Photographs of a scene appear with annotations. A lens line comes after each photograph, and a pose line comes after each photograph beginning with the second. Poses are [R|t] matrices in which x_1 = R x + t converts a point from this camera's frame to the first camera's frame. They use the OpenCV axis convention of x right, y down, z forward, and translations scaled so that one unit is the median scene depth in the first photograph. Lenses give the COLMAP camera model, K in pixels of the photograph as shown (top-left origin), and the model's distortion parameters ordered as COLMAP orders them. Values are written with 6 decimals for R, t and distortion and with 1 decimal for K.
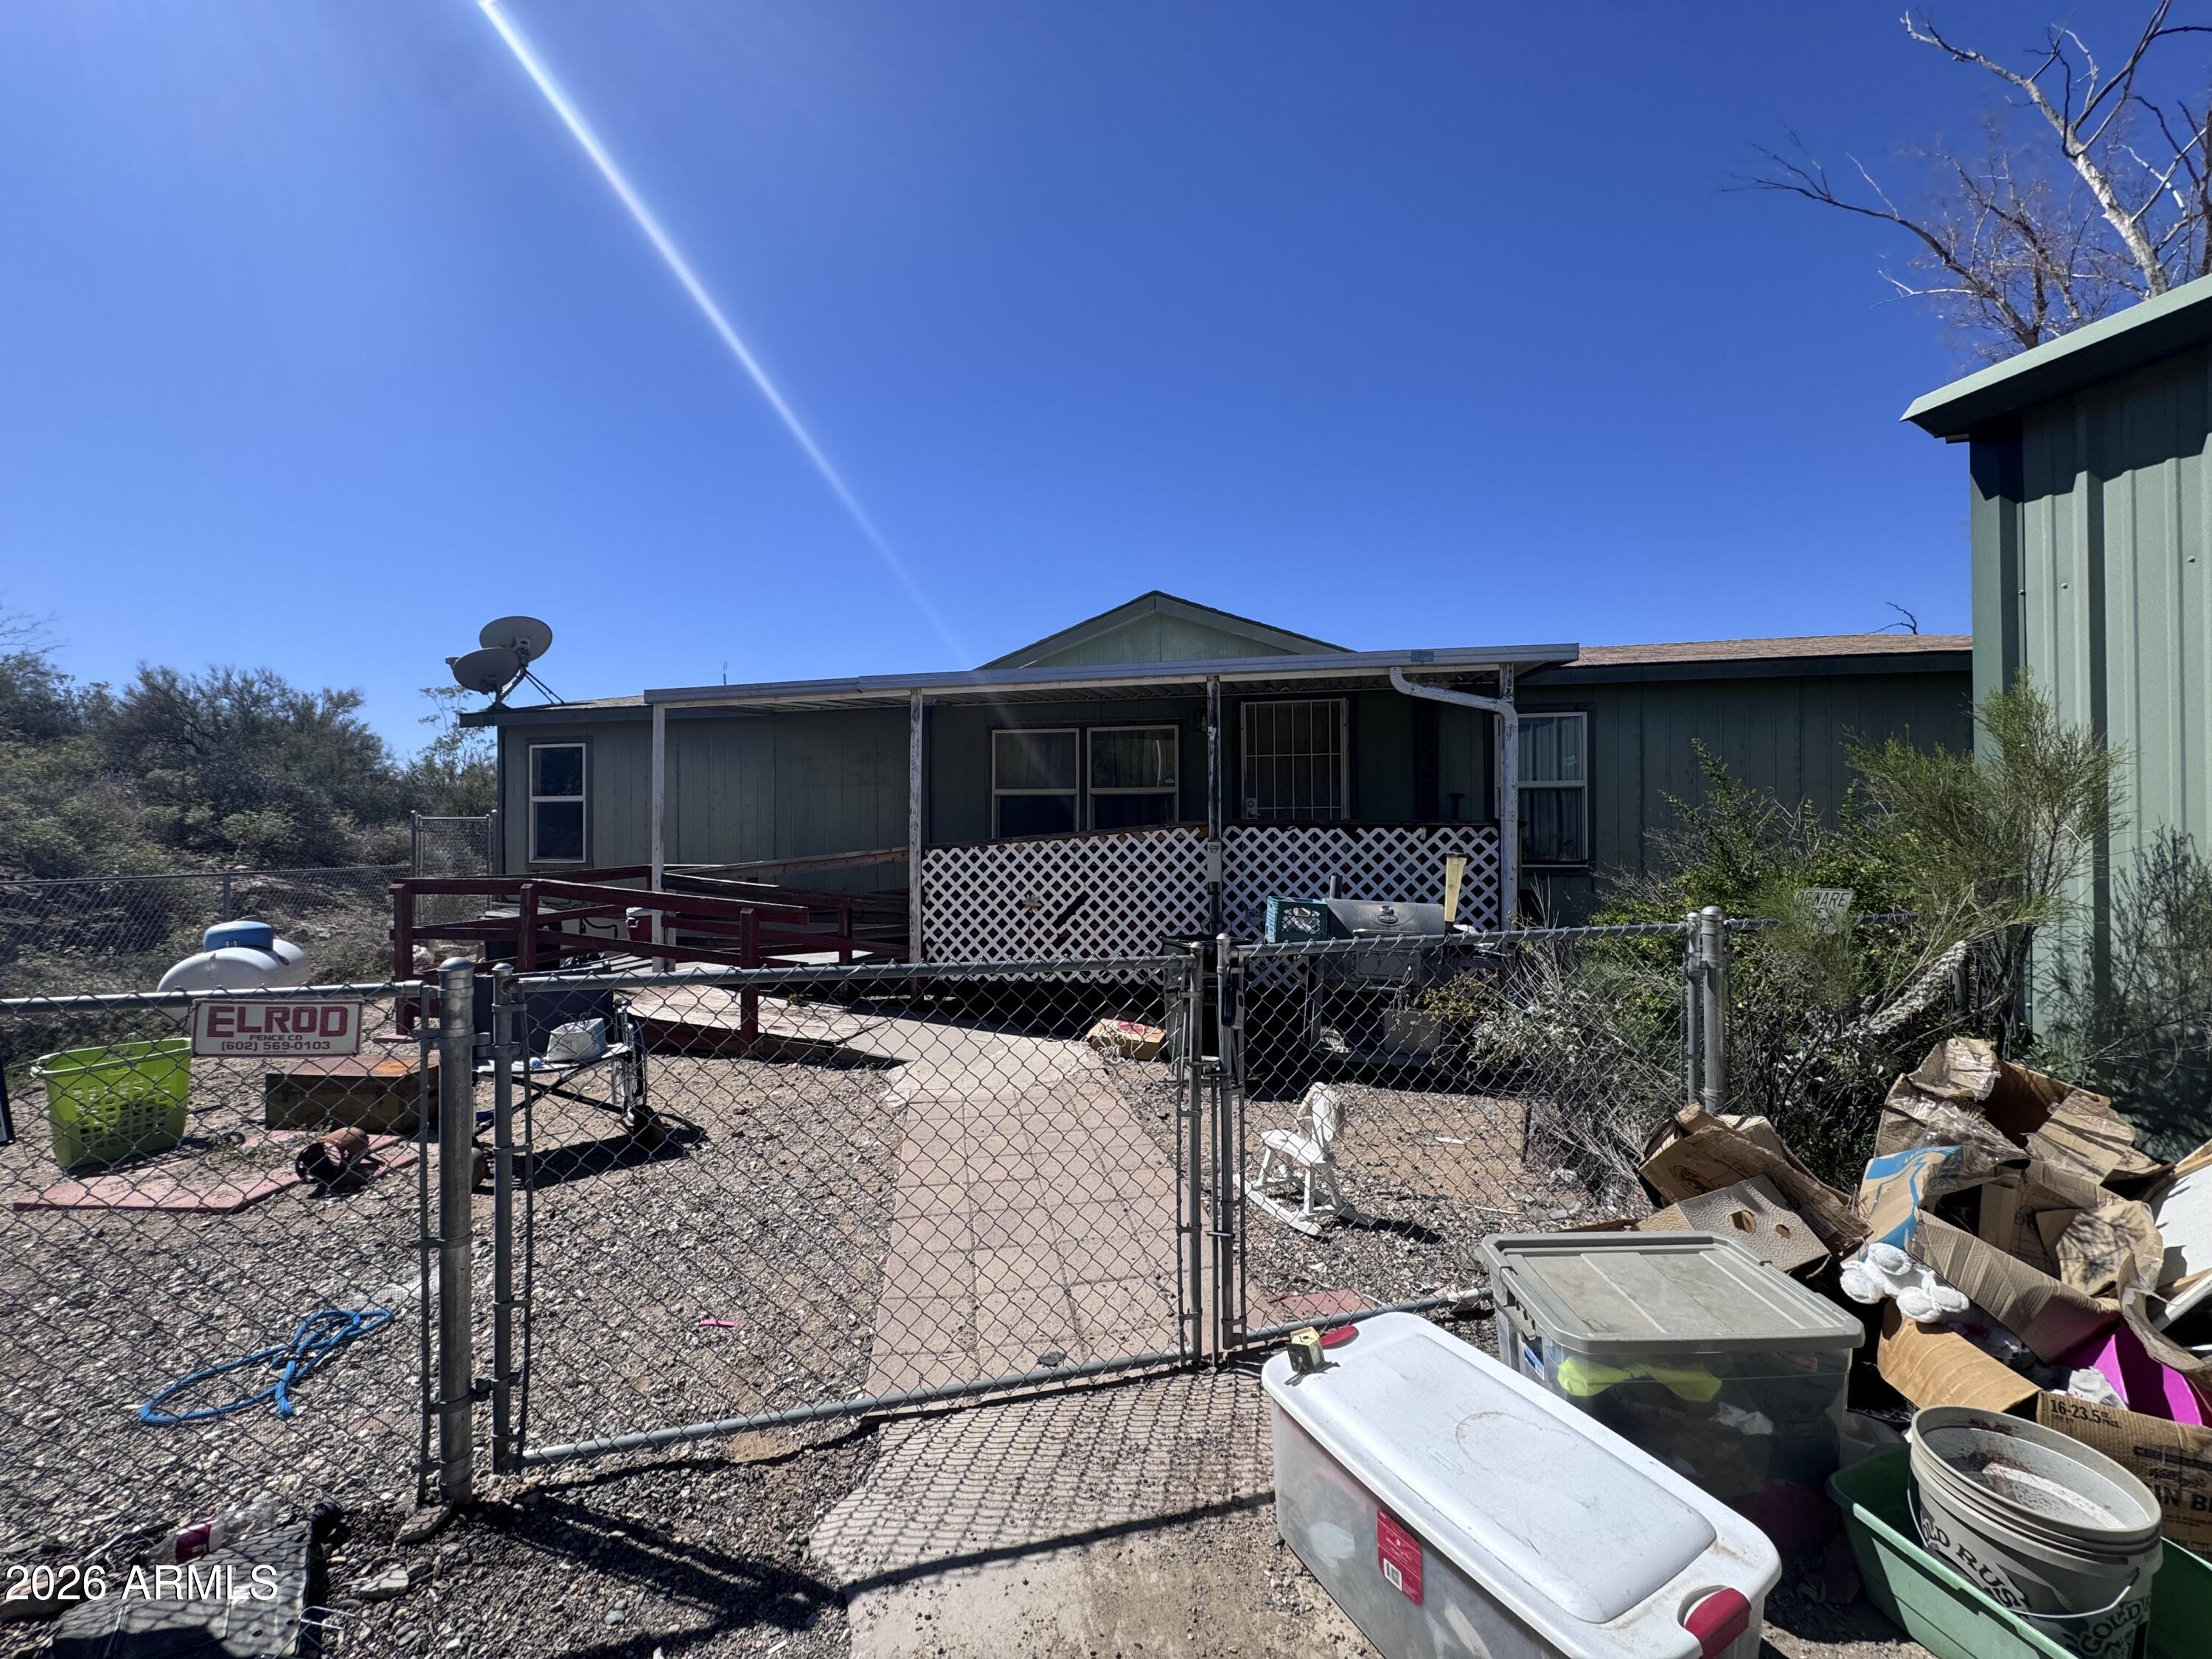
lens RADIAL K [[886.5, 0, 1104.1], [0, 886.5, 821.7], [0, 0, 1]] dist [-0.003061, 0.000449]
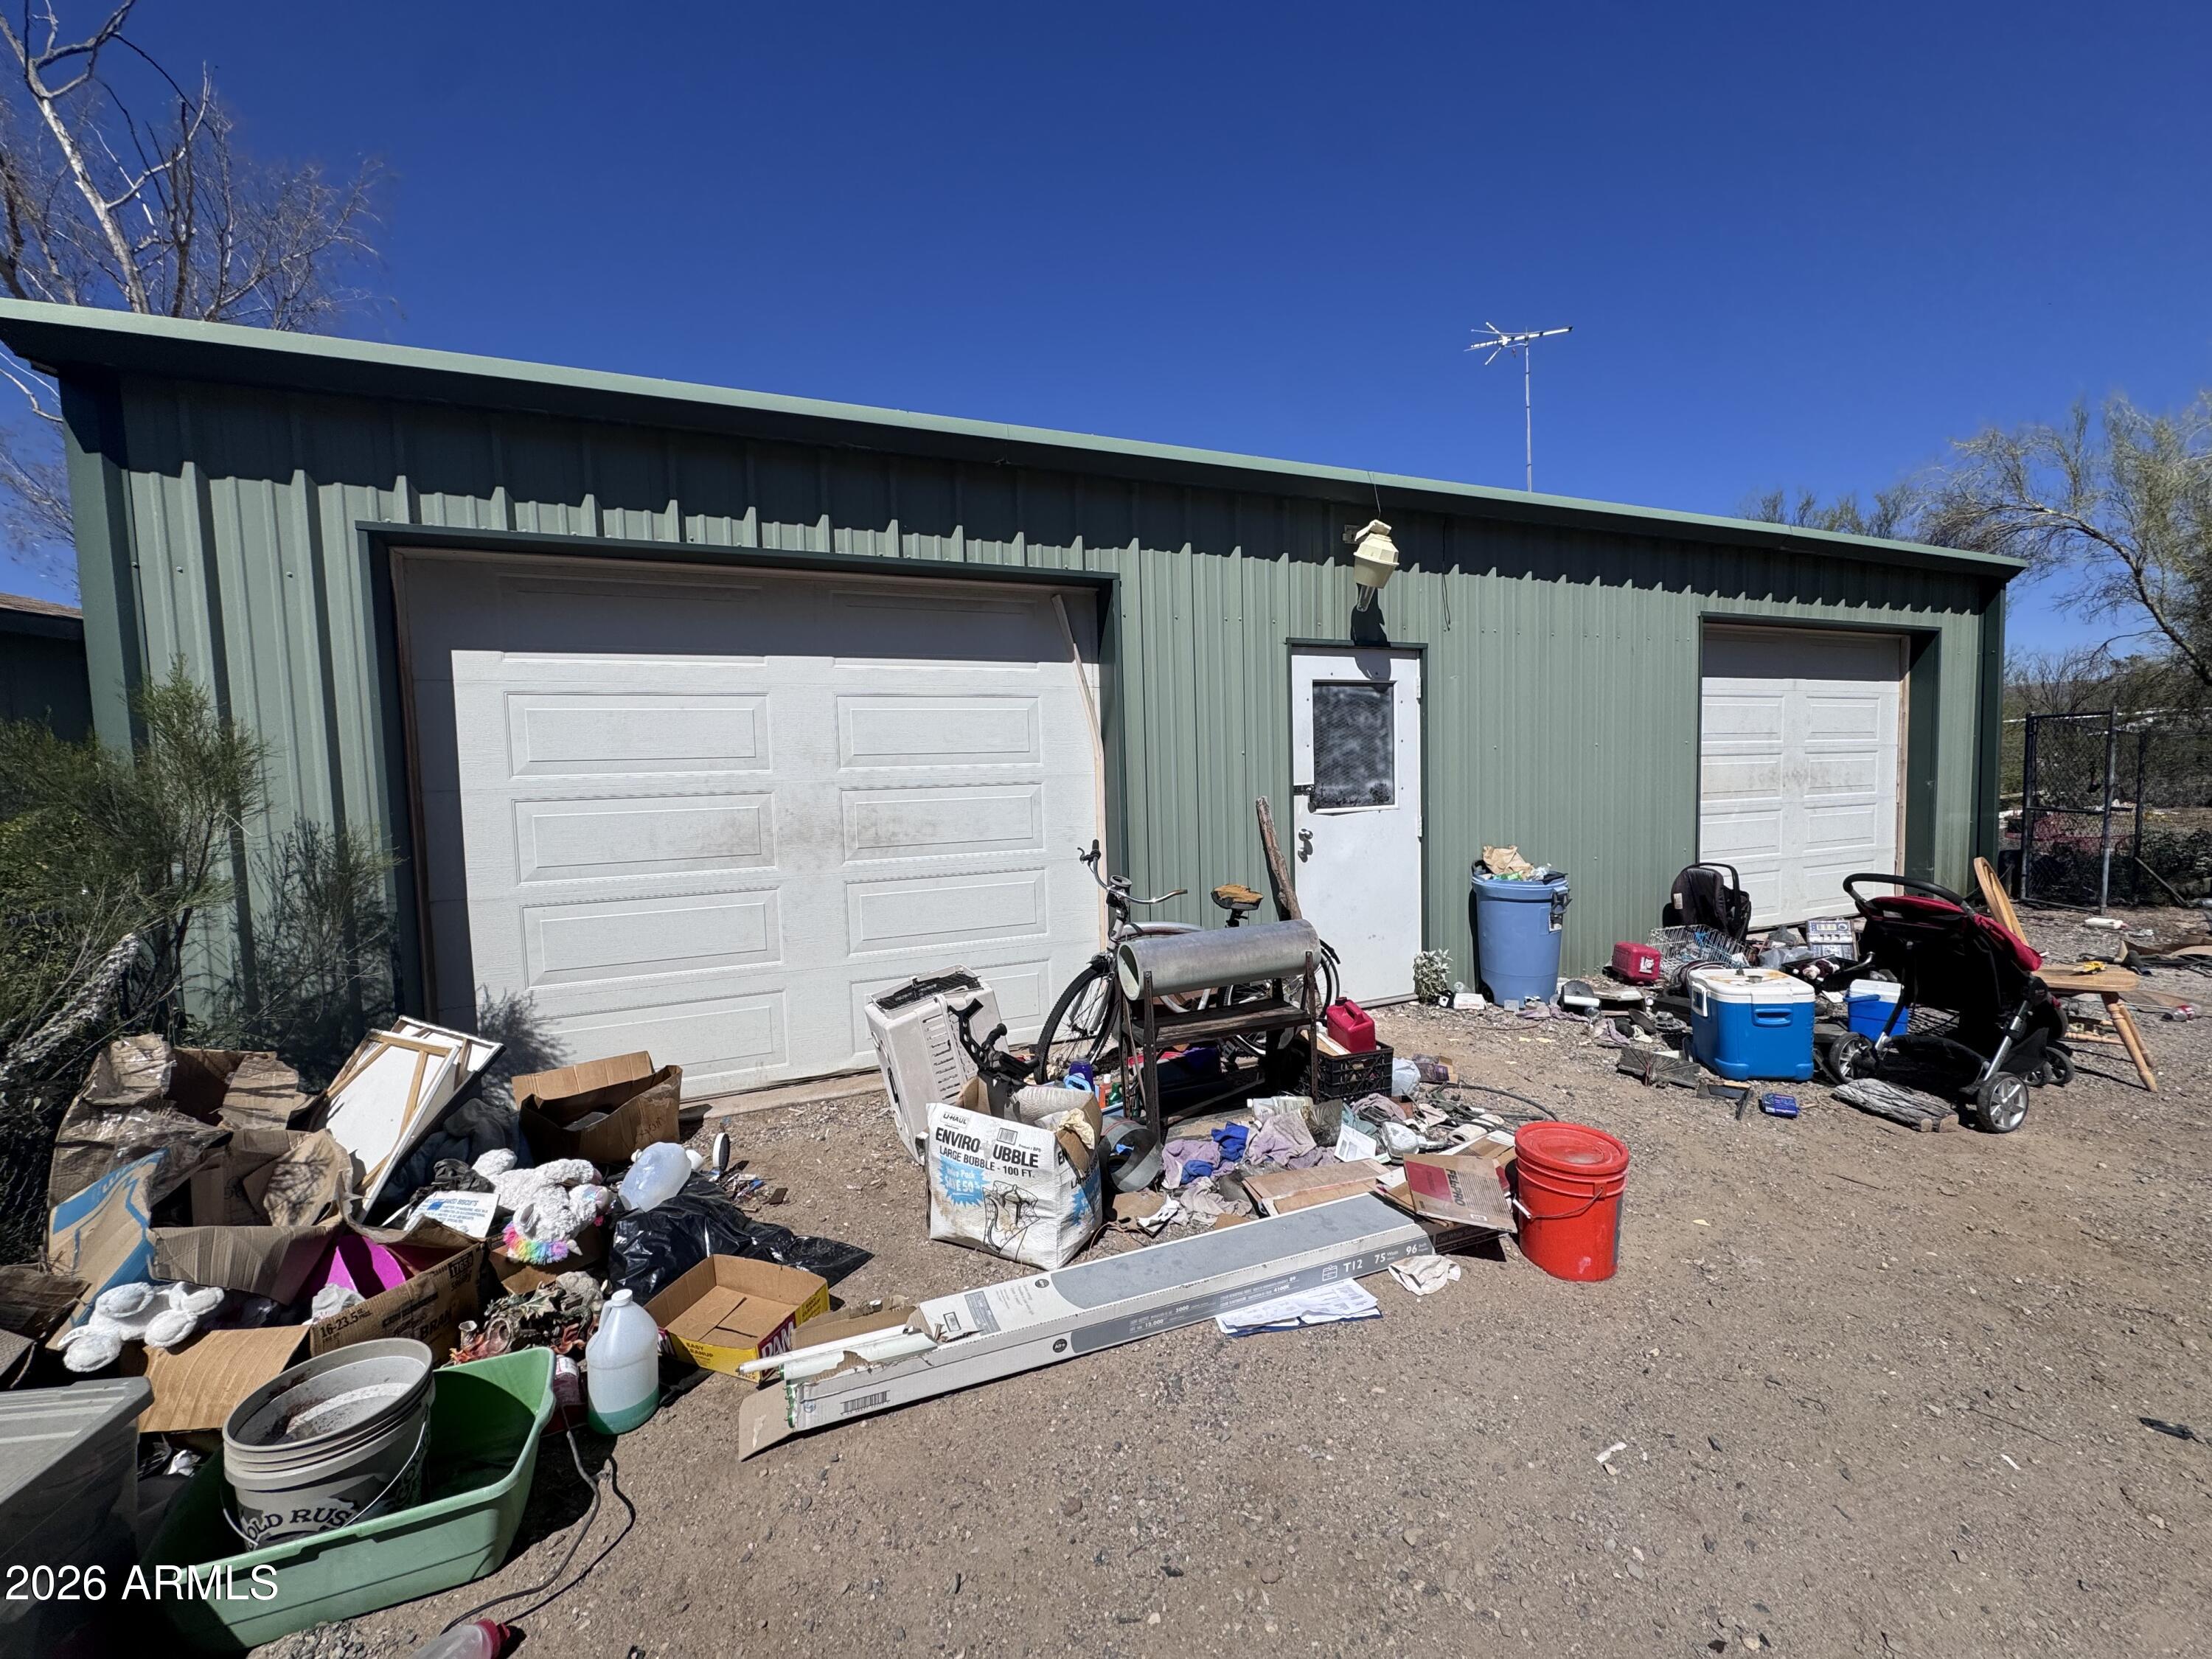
lens RADIAL K [[886.5, 0, 1104.1], [0, 886.5, 821.7], [0, 0, 1]] dist [-0.003061, 0.000449]
pose [[-0.136307, -0.042052, 0.989774, -0.096458], [0.021937, 0.998726, 0.045453, -0.001969], [-0.990424, 0.027908, -0.135211, 0.133403]]
